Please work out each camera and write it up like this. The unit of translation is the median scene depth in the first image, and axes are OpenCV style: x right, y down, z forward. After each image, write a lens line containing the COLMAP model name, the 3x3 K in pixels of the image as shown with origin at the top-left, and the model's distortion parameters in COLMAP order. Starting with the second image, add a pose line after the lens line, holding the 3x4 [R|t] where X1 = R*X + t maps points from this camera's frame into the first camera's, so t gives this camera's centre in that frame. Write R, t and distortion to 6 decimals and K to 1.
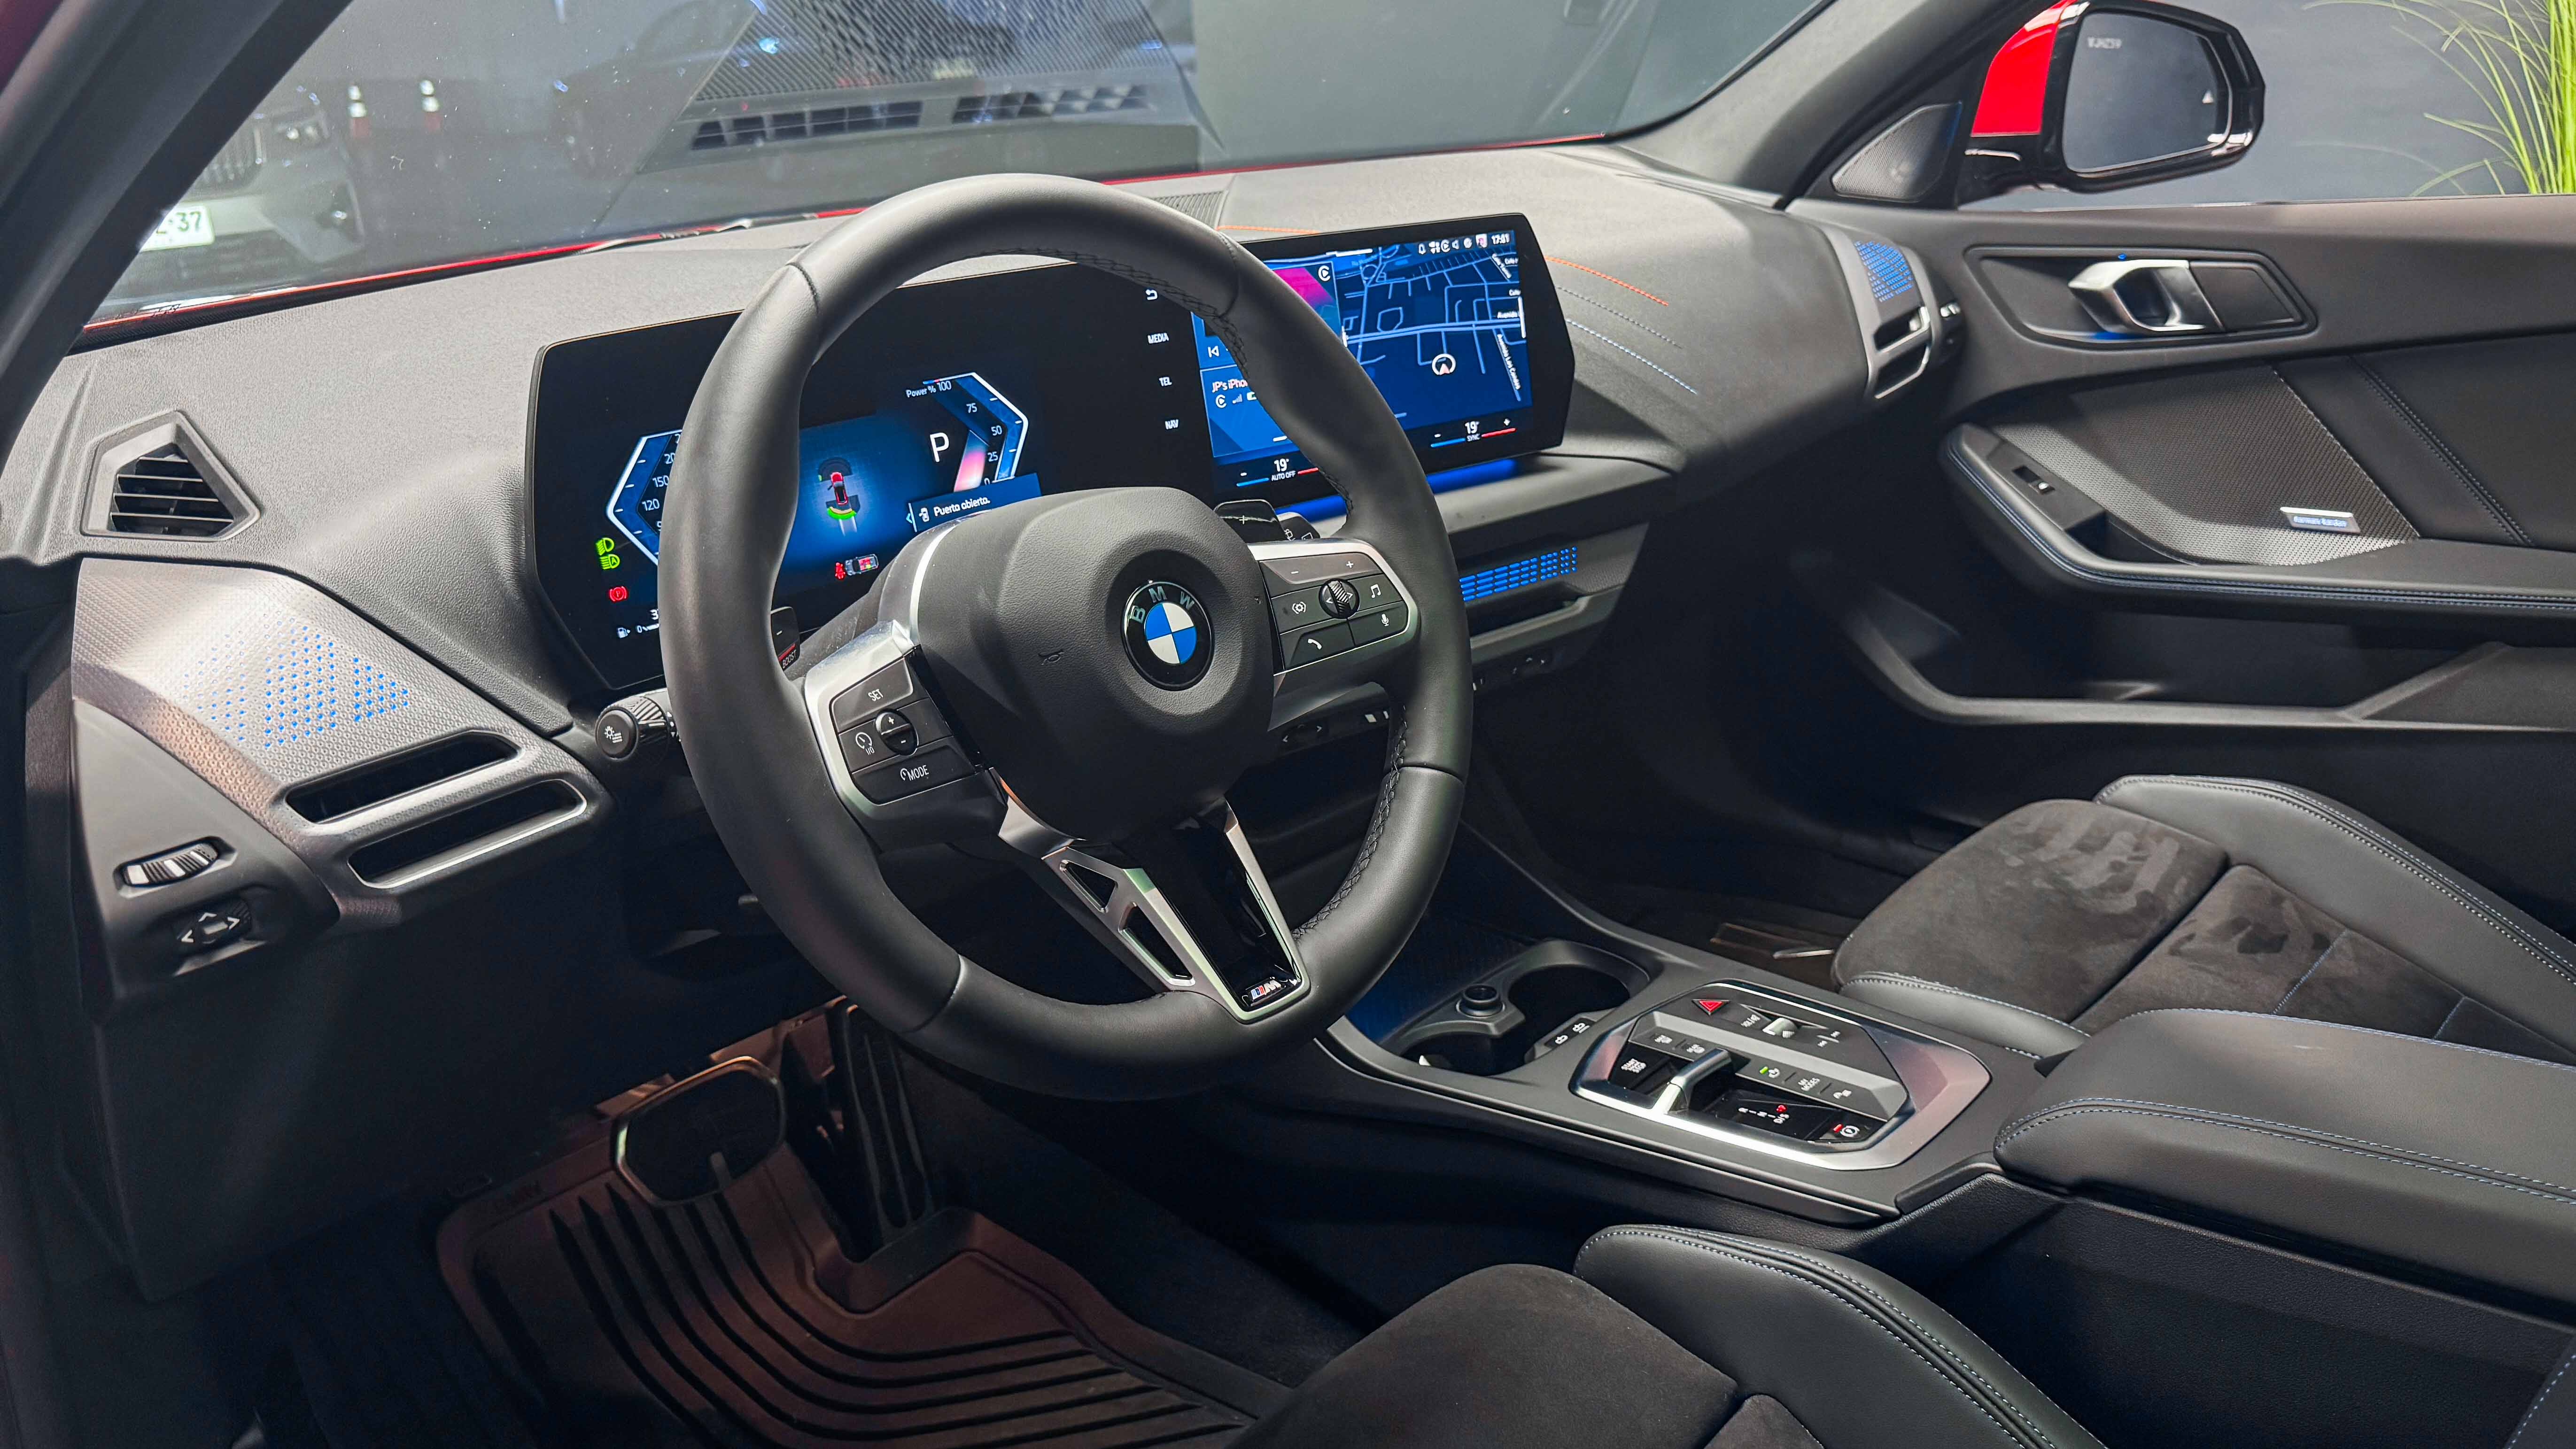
lens RADIAL K [[1971.2, 0, 1393.9], [0, 1971.2, 712.9], [0, 0, 1]] dist [0.077092, -0.154951]
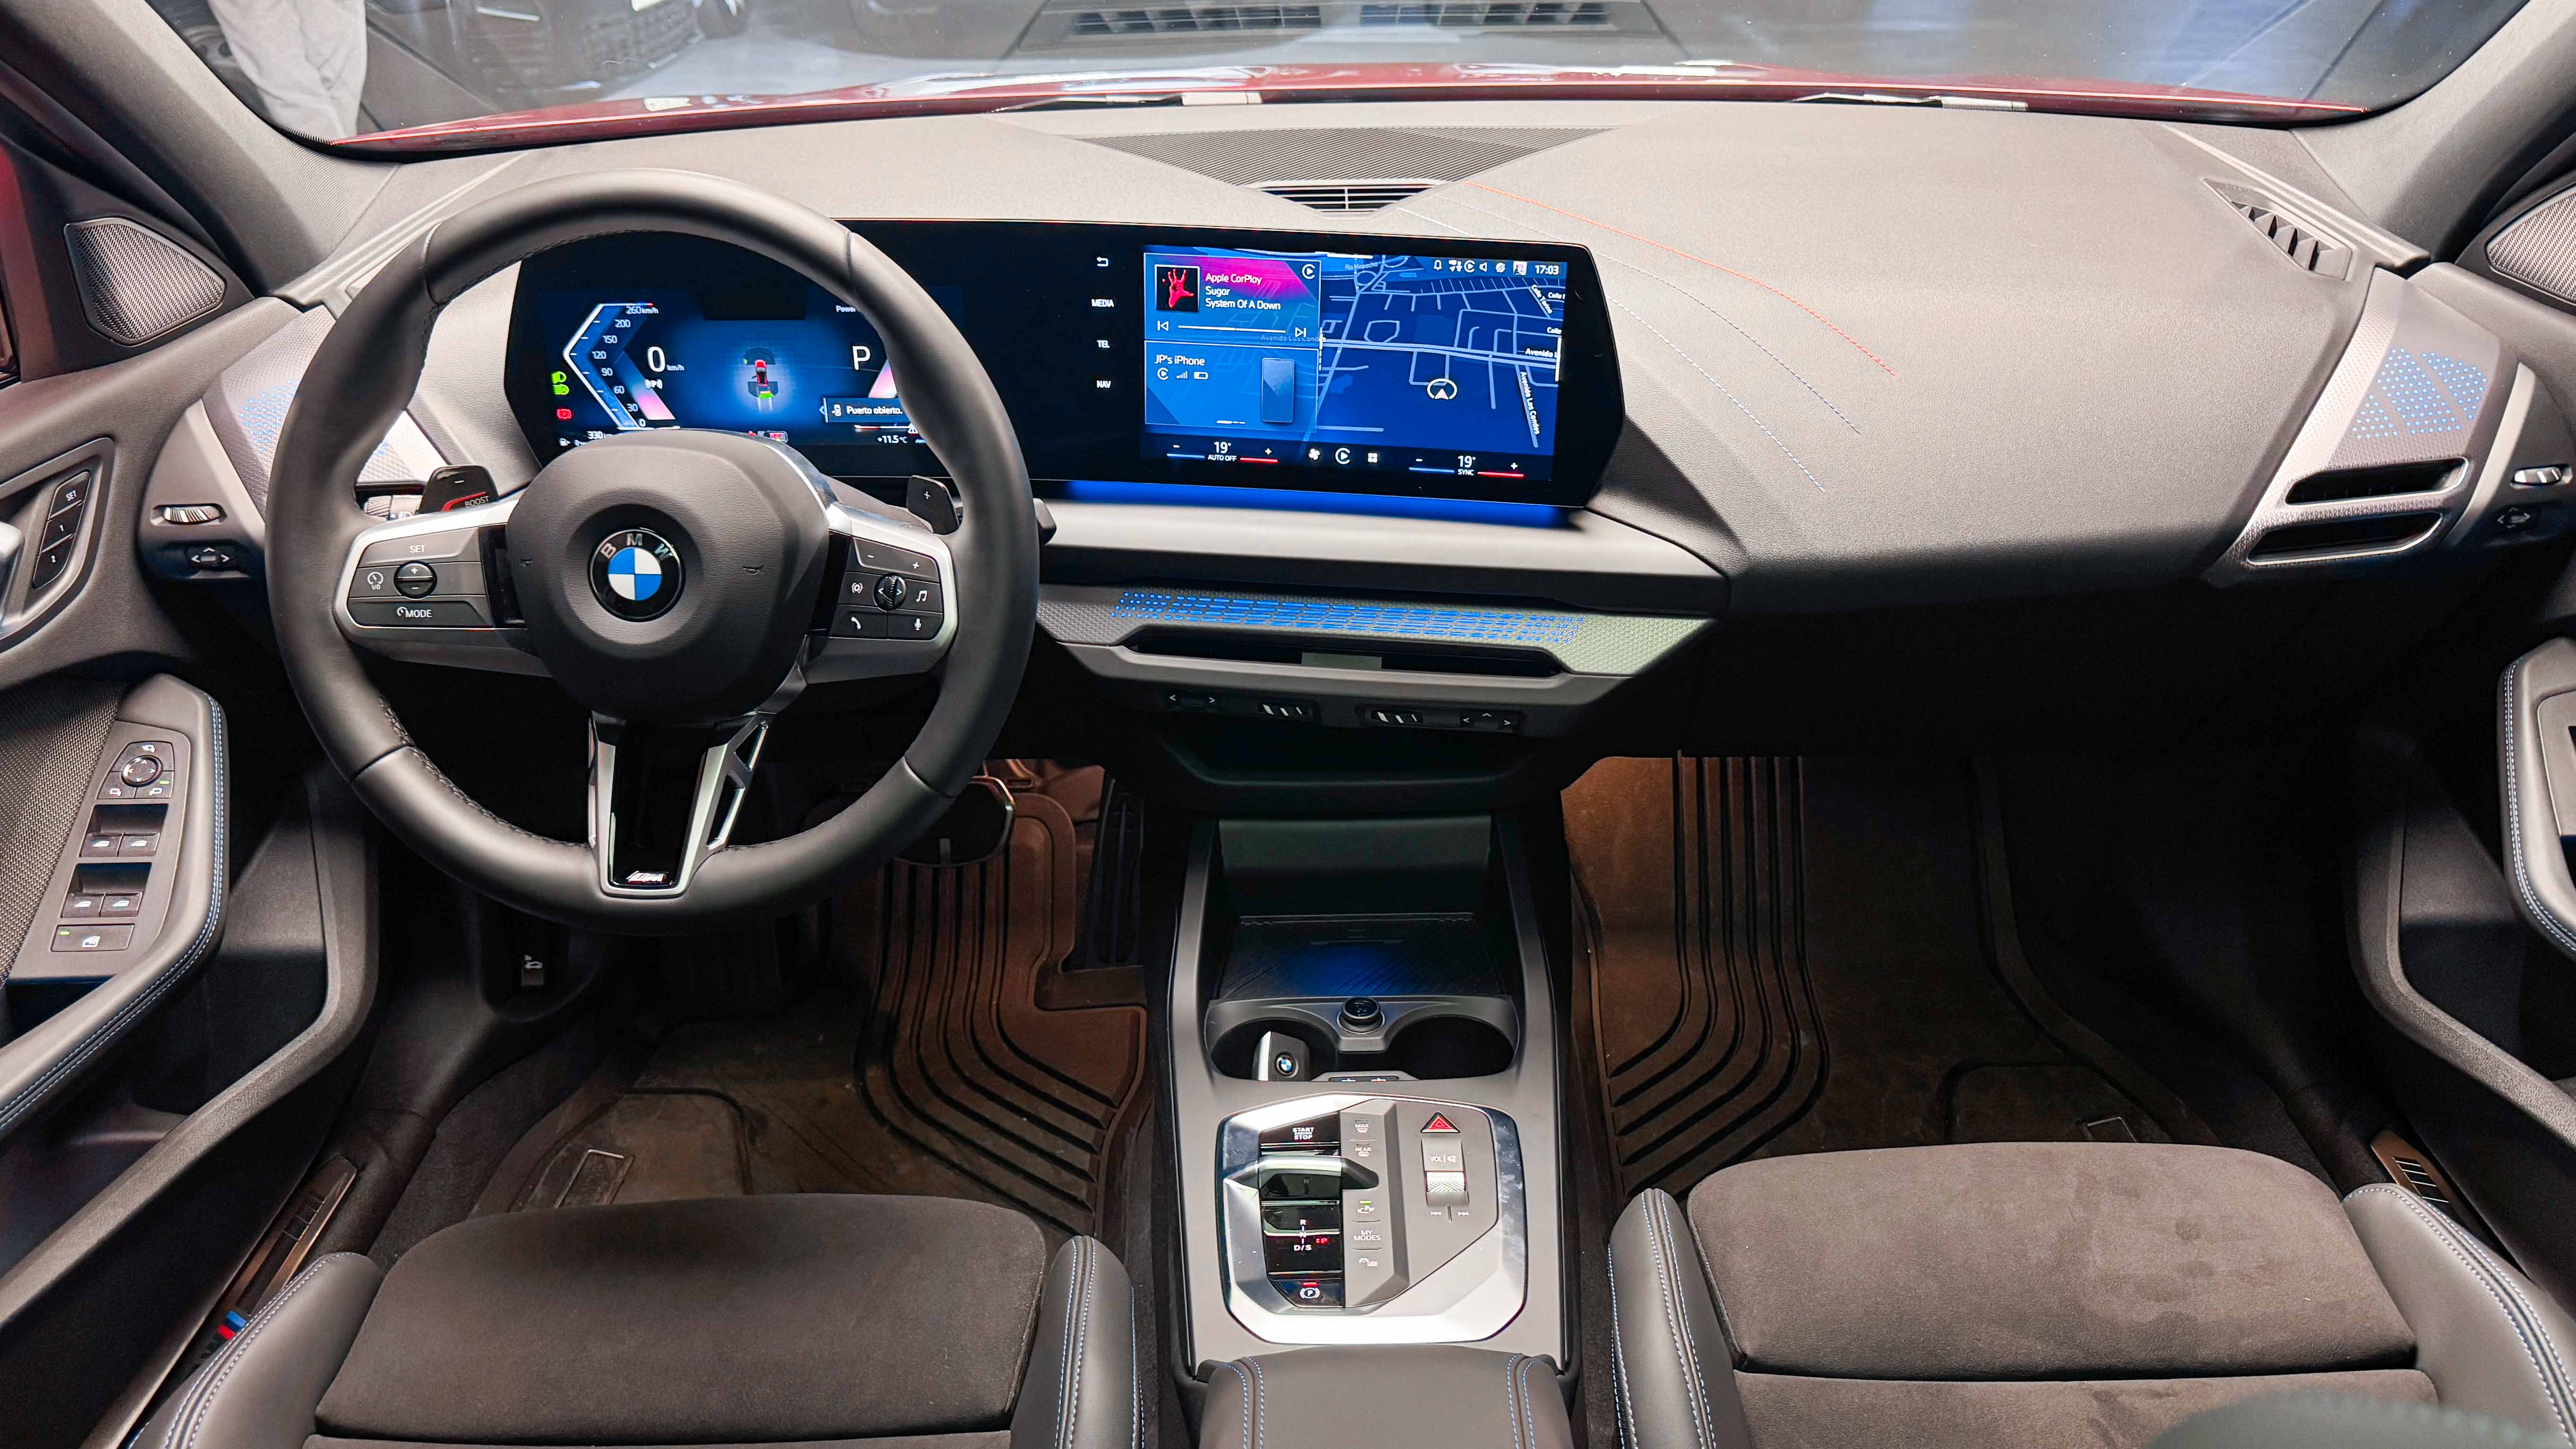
lens RADIAL K [[1971.4, 0, 1313.4], [0, 1971.4, 744.7], [0, 0, 1]] dist [0.077092, -0.154951]
pose [[0.657960, 0.379879, -0.650216, 0.784489], [-0.270017, 0.925036, 0.267206, -0.301973], [0.702979, -0.000241, 0.711211, 0.338543]]
